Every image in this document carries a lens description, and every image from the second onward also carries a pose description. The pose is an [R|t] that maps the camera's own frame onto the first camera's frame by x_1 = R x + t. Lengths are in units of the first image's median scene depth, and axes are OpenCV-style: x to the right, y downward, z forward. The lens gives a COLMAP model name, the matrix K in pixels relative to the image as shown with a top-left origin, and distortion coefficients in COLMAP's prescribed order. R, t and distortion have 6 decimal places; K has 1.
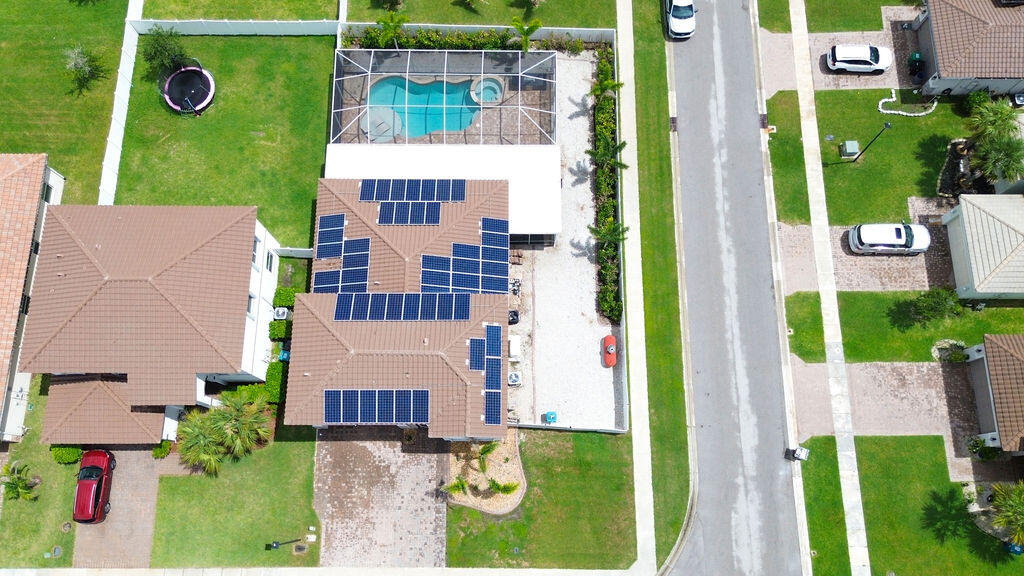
lens RADIAL K [[751.8, 0, 508.3], [0, 751.8, 303.3], [0, 0, 1]] dist [0.025684, 0.000114]
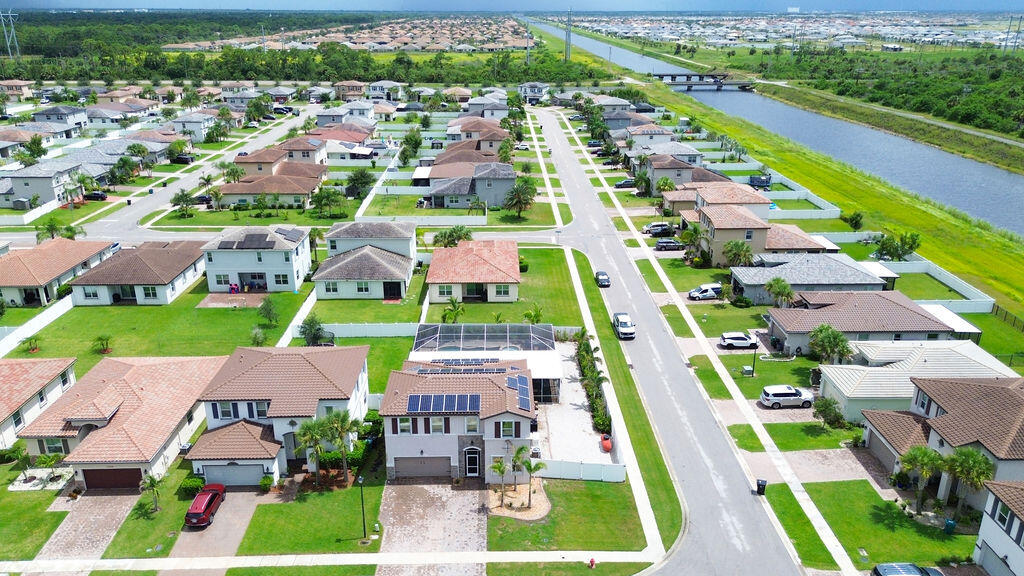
lens RADIAL K [[751.8, 0, 508.3], [0, 751.8, 303.3], [0, 0, 1]] dist [0.025684, 0.000114]
pose [[0.999784, -0.004351, 0.020299, -0.069859], [0.018917, 0.593712, -0.804455, 1.041141], [-0.008551, 0.804666, 0.593666, -0.012322]]
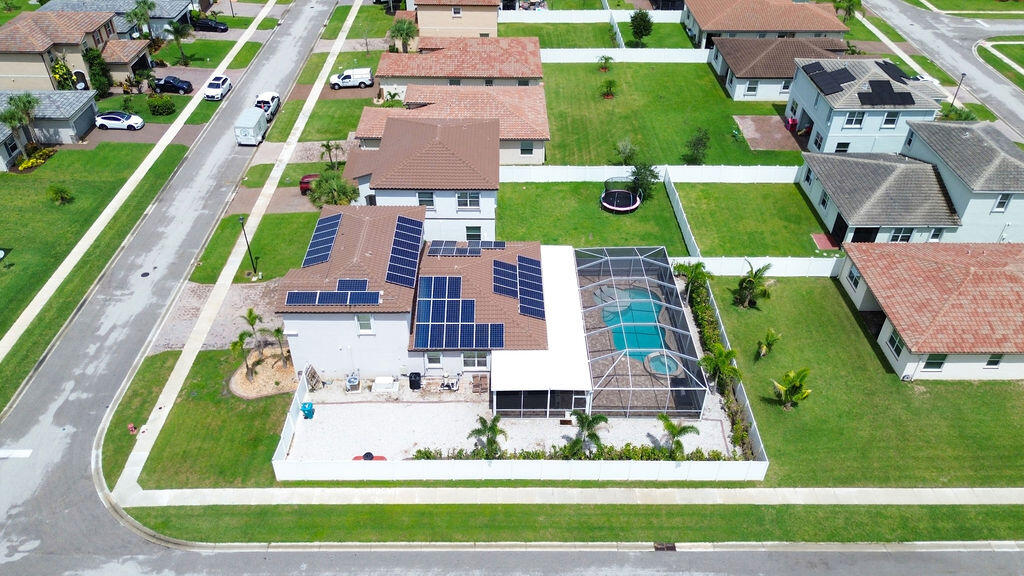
lens RADIAL K [[751.8, 0, 508.3], [0, 751.8, 303.3], [0, 0, 1]] dist [0.025684, 0.000114]
pose [[0.006758, 0.625874, -0.779895, 0.743937], [-0.969701, 0.194563, 0.147735, -0.277000], [0.244202, 0.755266, 0.608225, 0.357619]]
